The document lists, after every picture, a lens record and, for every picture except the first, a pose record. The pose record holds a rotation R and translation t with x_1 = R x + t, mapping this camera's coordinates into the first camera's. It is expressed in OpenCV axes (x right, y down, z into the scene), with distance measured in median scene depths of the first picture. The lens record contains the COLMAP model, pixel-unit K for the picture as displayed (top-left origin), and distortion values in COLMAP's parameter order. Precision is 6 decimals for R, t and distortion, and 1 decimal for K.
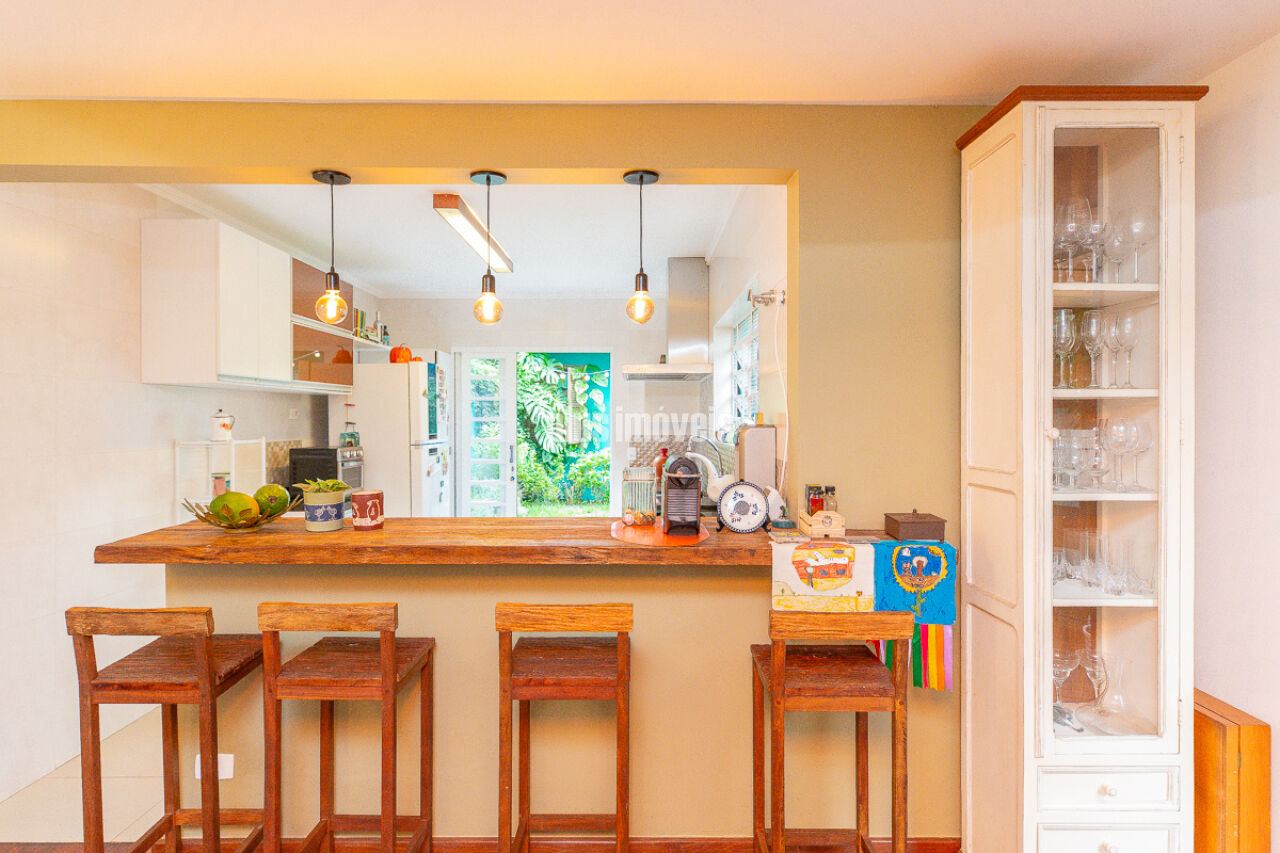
lens RADIAL K [[698.5, 0, 634.6], [0, 698.5, 420.7], [0, 0, 1]] dist [0.006228, 0.000970]
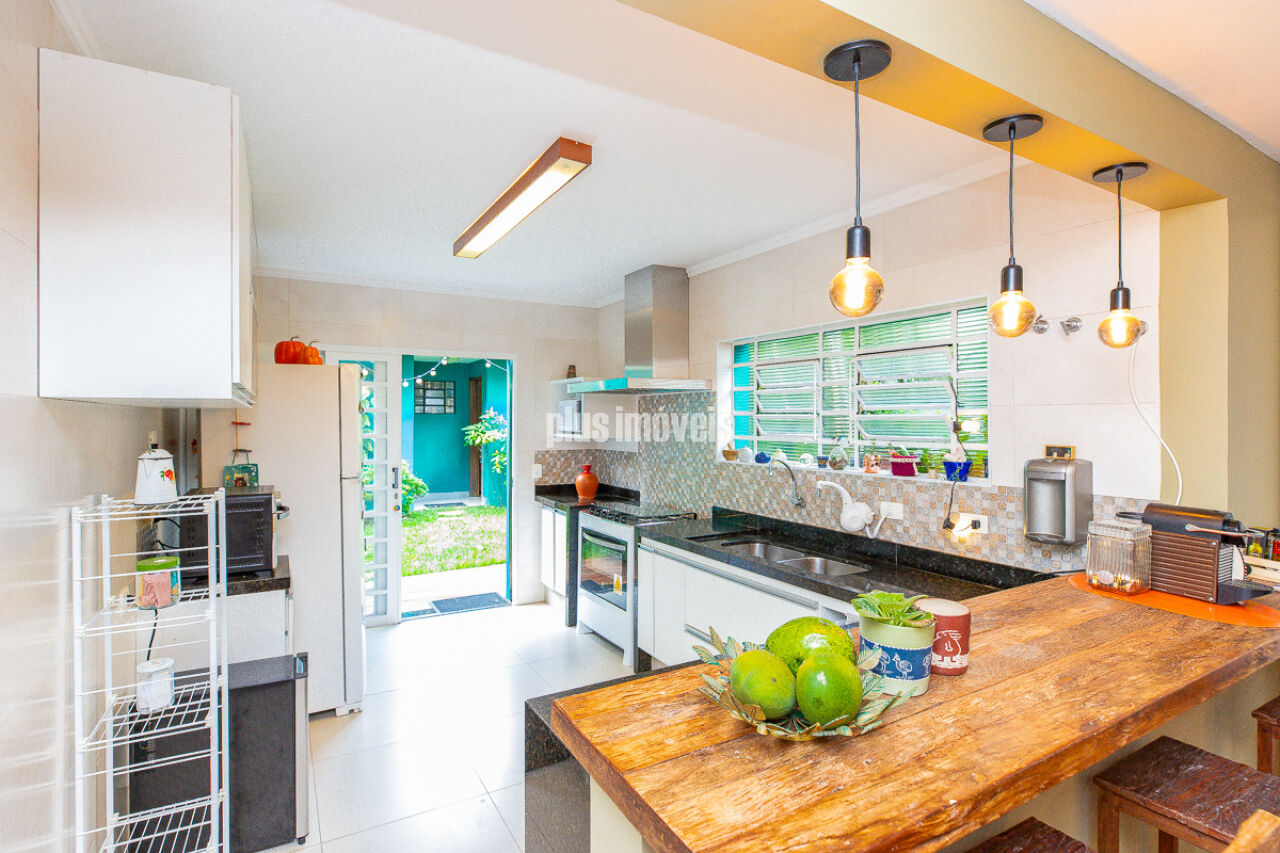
lens RADIAL K [[615.4, 0, 643.8], [0, 615.4, 419.9], [0, 0, 1]] dist [0.003219, 0.000341]
pose [[0.863199, -0.002515, 0.504857, -0.369061], [0.003385, 0.999994, -0.000807, -0.024443], [-0.504852, 0.002406, 0.863202, 0.284829]]
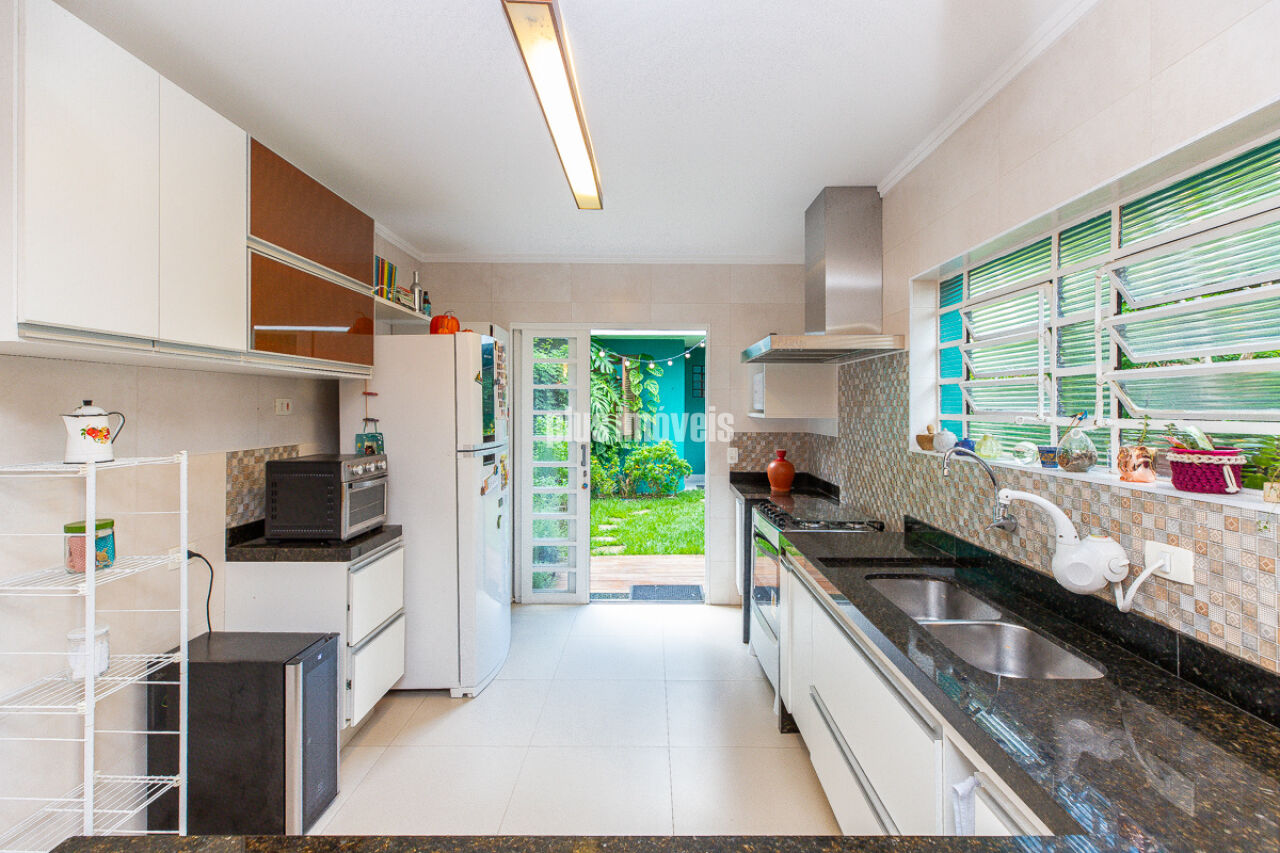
lens RADIAL K [[588.6, 0, 667.5], [0, 588.6, 404.1], [0, 0, 1]] dist [0.000504, -0.000169]
pose [[0.999579, 0.004053, 0.028713, -0.125605], [-0.003826, 0.999961, -0.007956, -0.008484], [-0.028744, 0.007843, 0.999556, 0.398889]]
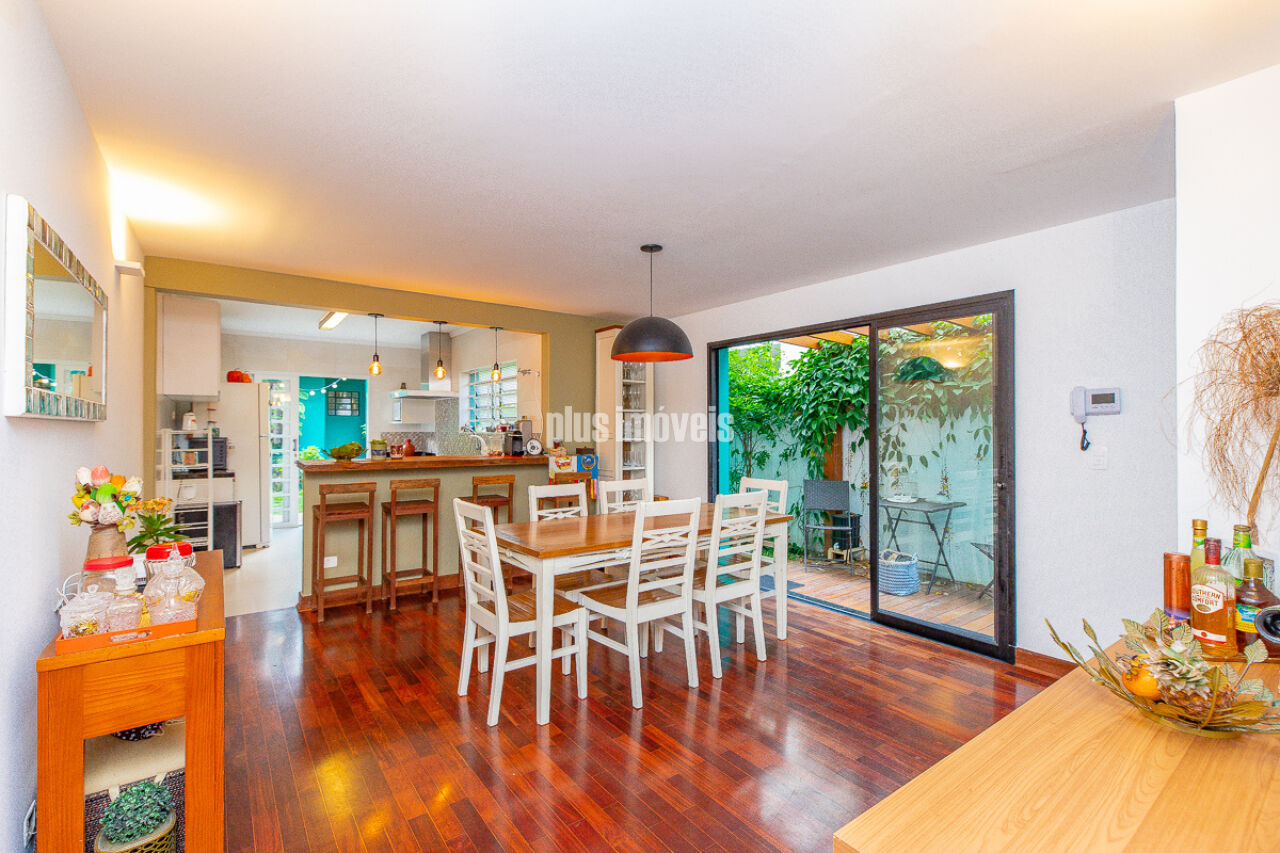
lens RADIAL K [[573.3, 0, 618.5], [0, 573.3, 422.6], [0, 0, 1]] dist [0.001810, 0.000078]
pose [[0.823651, 0.006183, 0.567063, -0.383048], [0.001151, 0.999920, -0.012574, 0.021016], [-0.567096, 0.011010, 0.823578, -0.498015]]
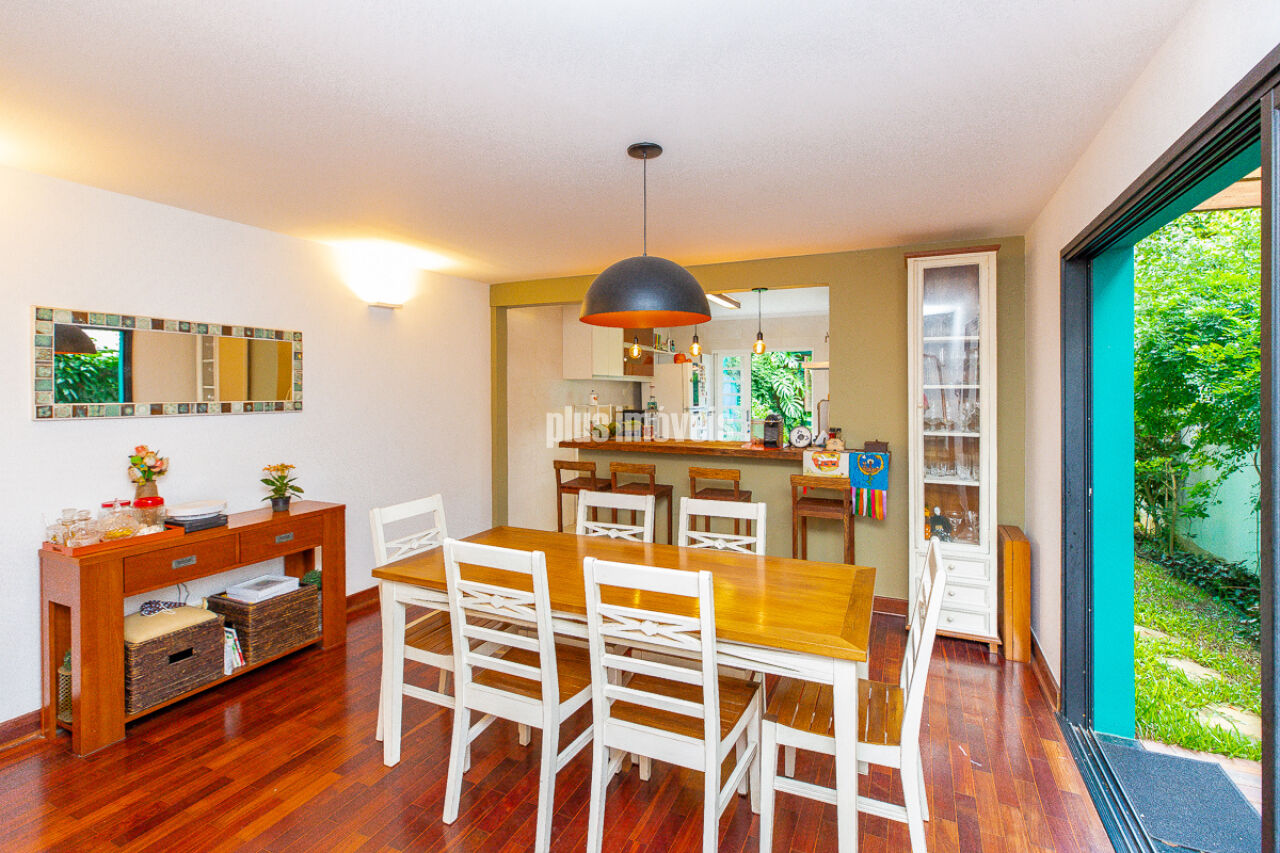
lens RADIAL K [[575.6, 0, 641.2], [0, 575.6, 389.3], [0, 0, 1]] dist [0.000366, -0.000056]
pose [[0.908287, -0.001197, -0.418346, 0.191586], [-0.001544, 0.999980, -0.006214, -0.006491], [0.418344, 0.006290, 0.908267, -0.369670]]
